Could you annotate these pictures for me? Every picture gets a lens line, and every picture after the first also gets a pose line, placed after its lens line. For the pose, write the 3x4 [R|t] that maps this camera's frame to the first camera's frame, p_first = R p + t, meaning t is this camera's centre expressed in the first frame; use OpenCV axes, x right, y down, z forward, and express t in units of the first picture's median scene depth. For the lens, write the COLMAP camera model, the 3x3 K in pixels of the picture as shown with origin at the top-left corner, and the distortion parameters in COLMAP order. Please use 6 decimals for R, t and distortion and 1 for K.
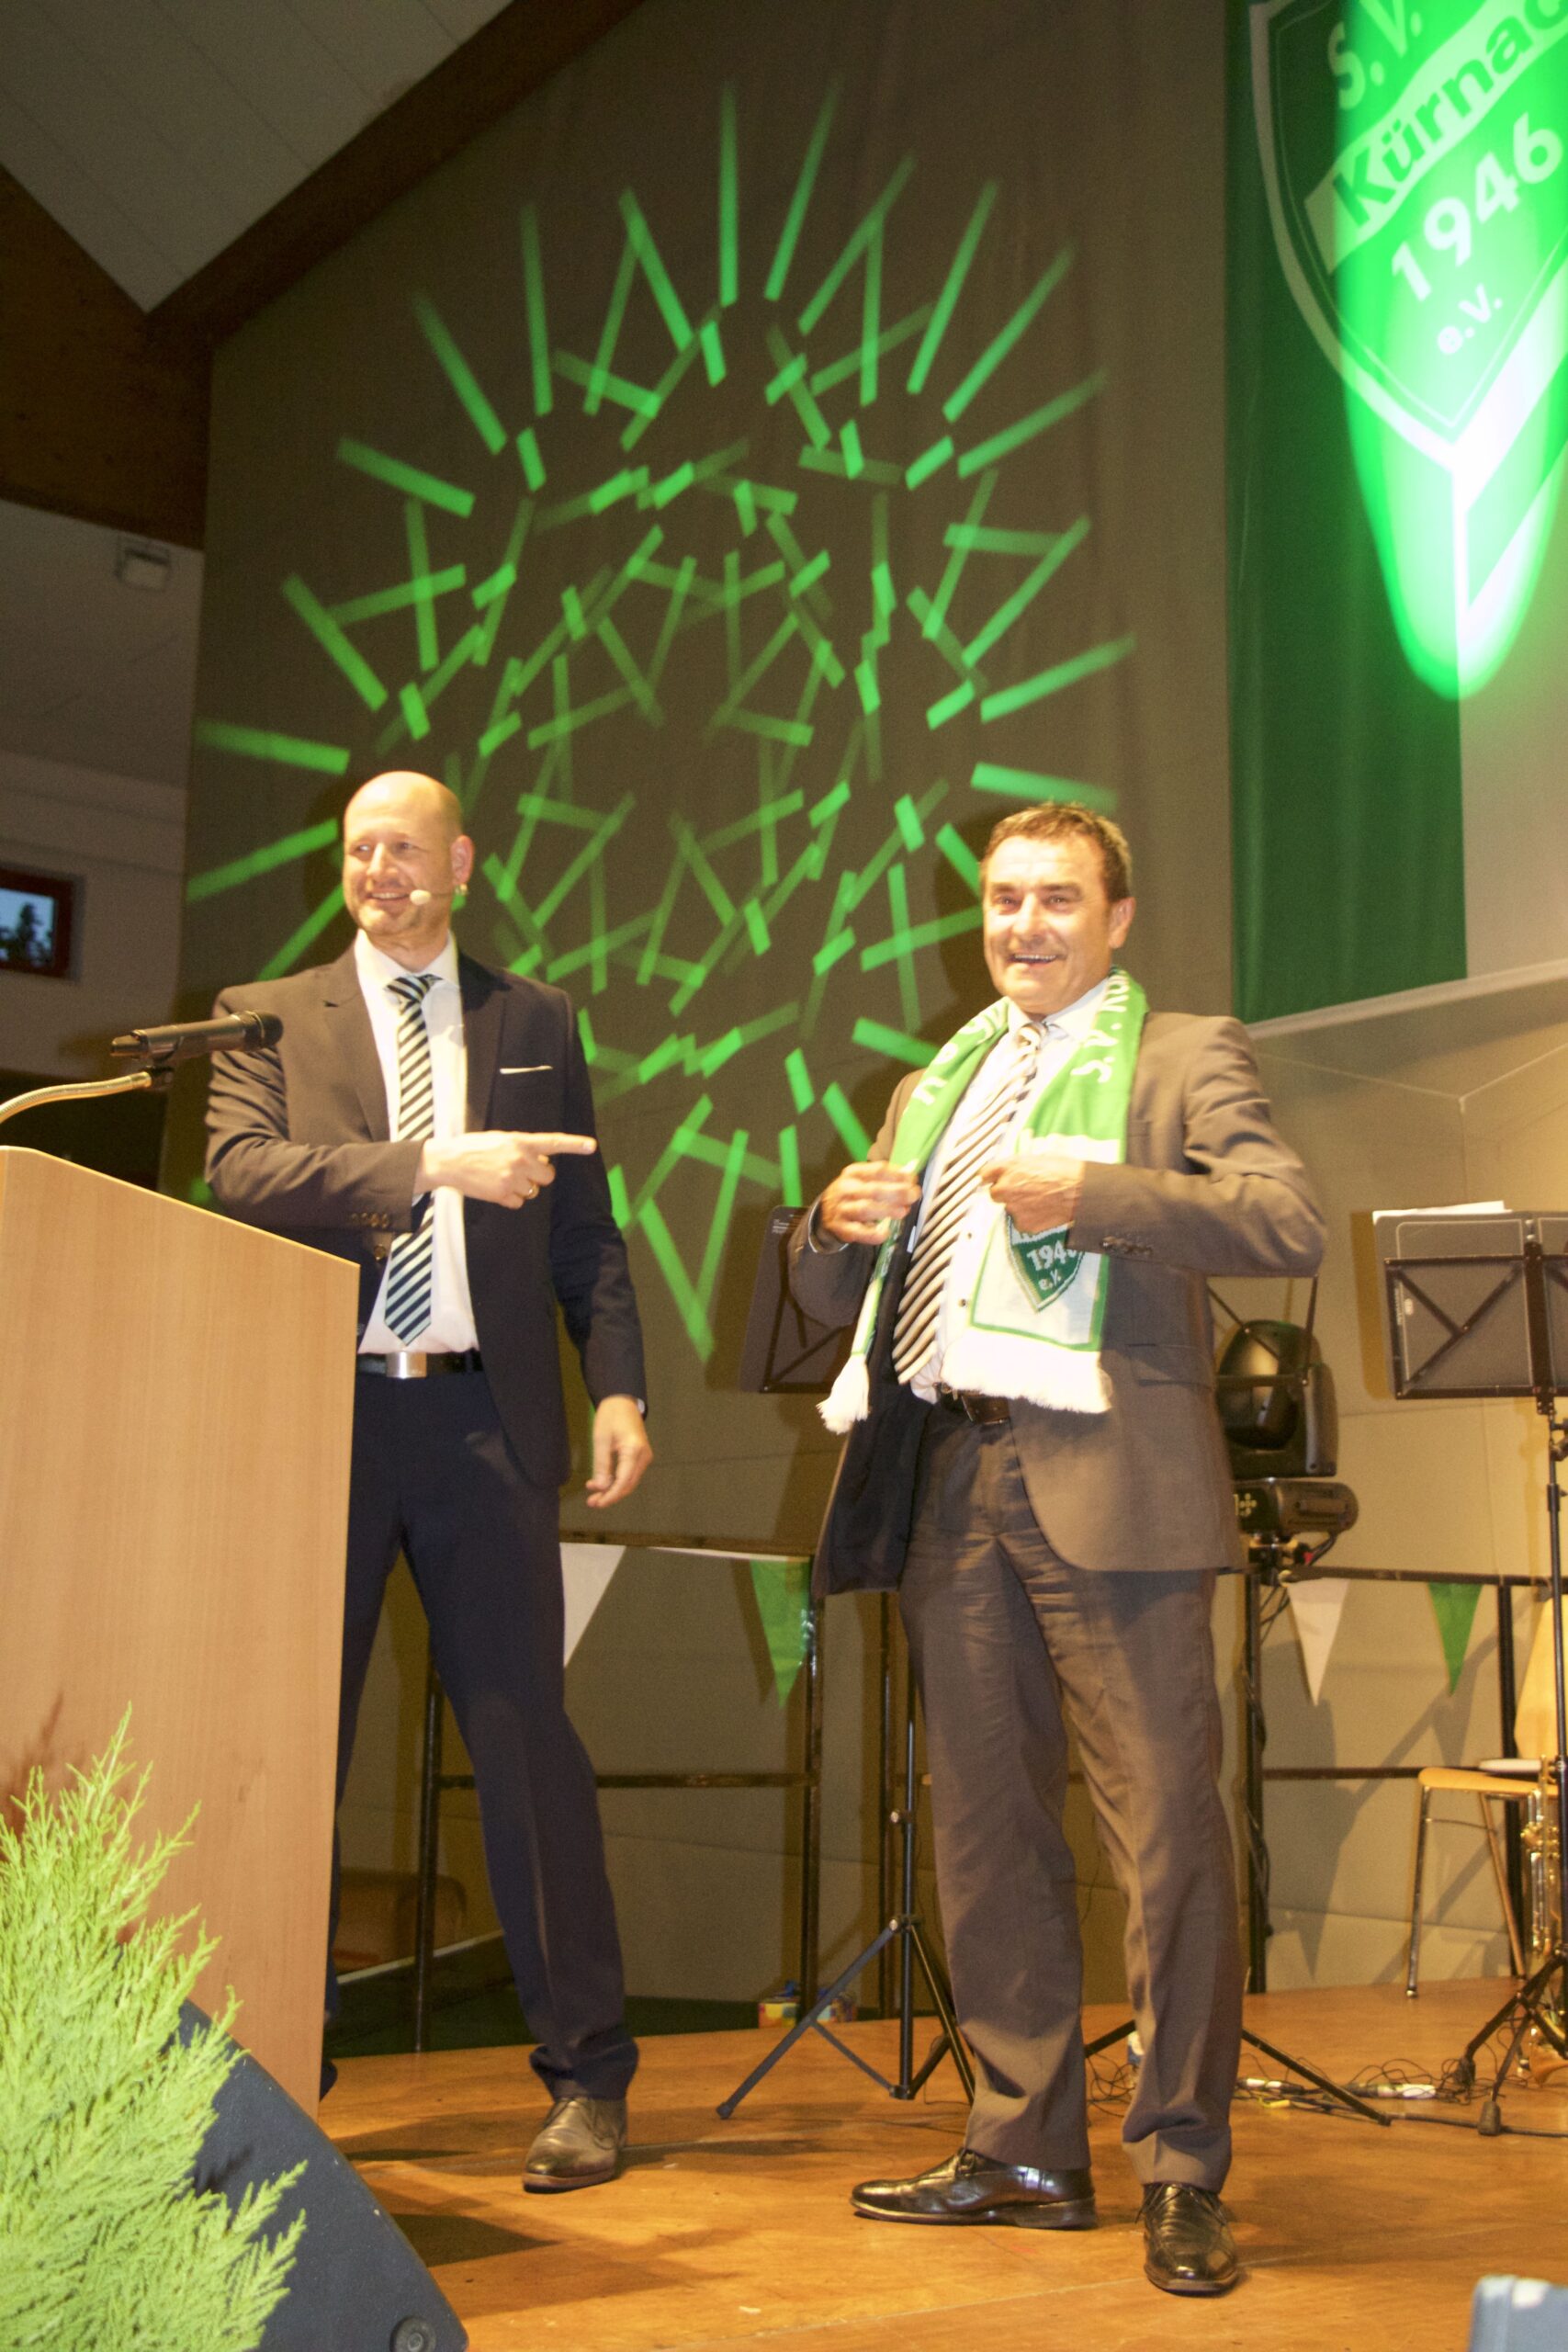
lens RADIAL K [[3005.5, 0, 799.9], [0, 3005.5, 1152.2], [0, 0, 1]] dist [-0.000929, 0.413716]
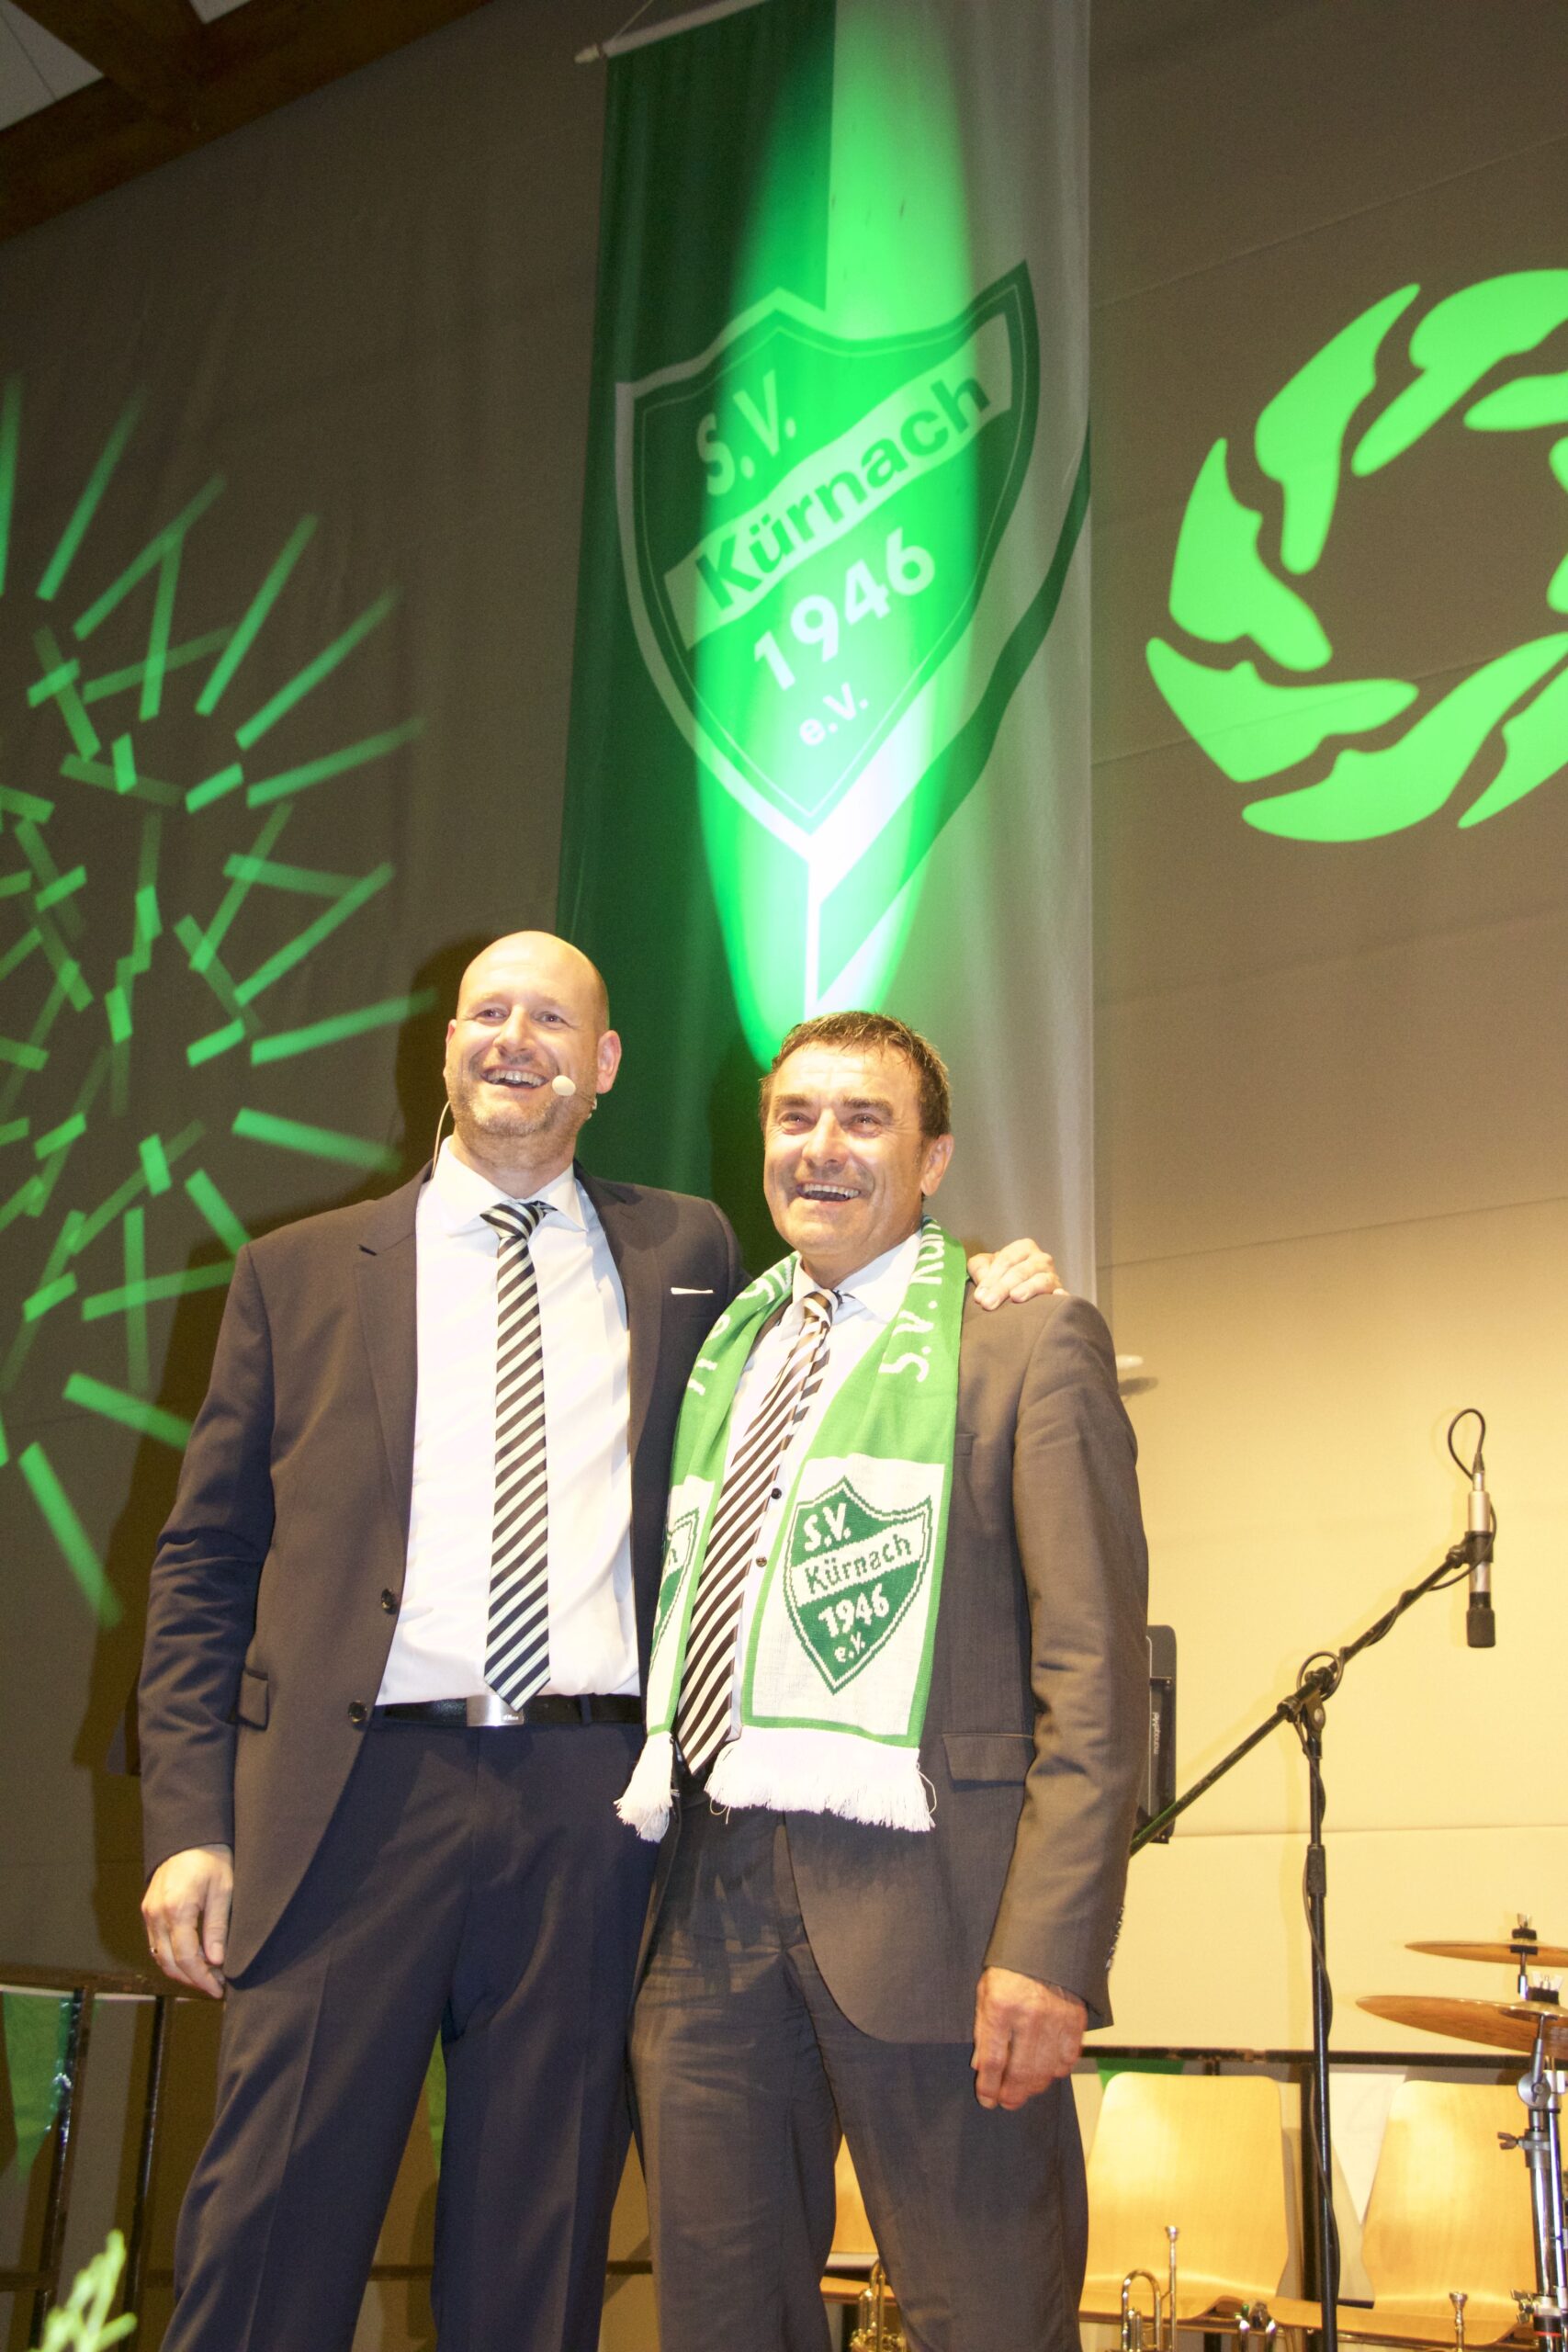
lens RADIAL K [[2909.3, 0, 780.9], [0, 2909.3, 1235.4], [0, 0, 1]] dist [-0.045765, 0.399714]
pose [[0.944623, 0.114648, 0.307478, -0.051134], [-0.076454, 0.988089, -0.133546, 0.014343], [-0.319127, 0.102643, 0.942137, 0.108508]]
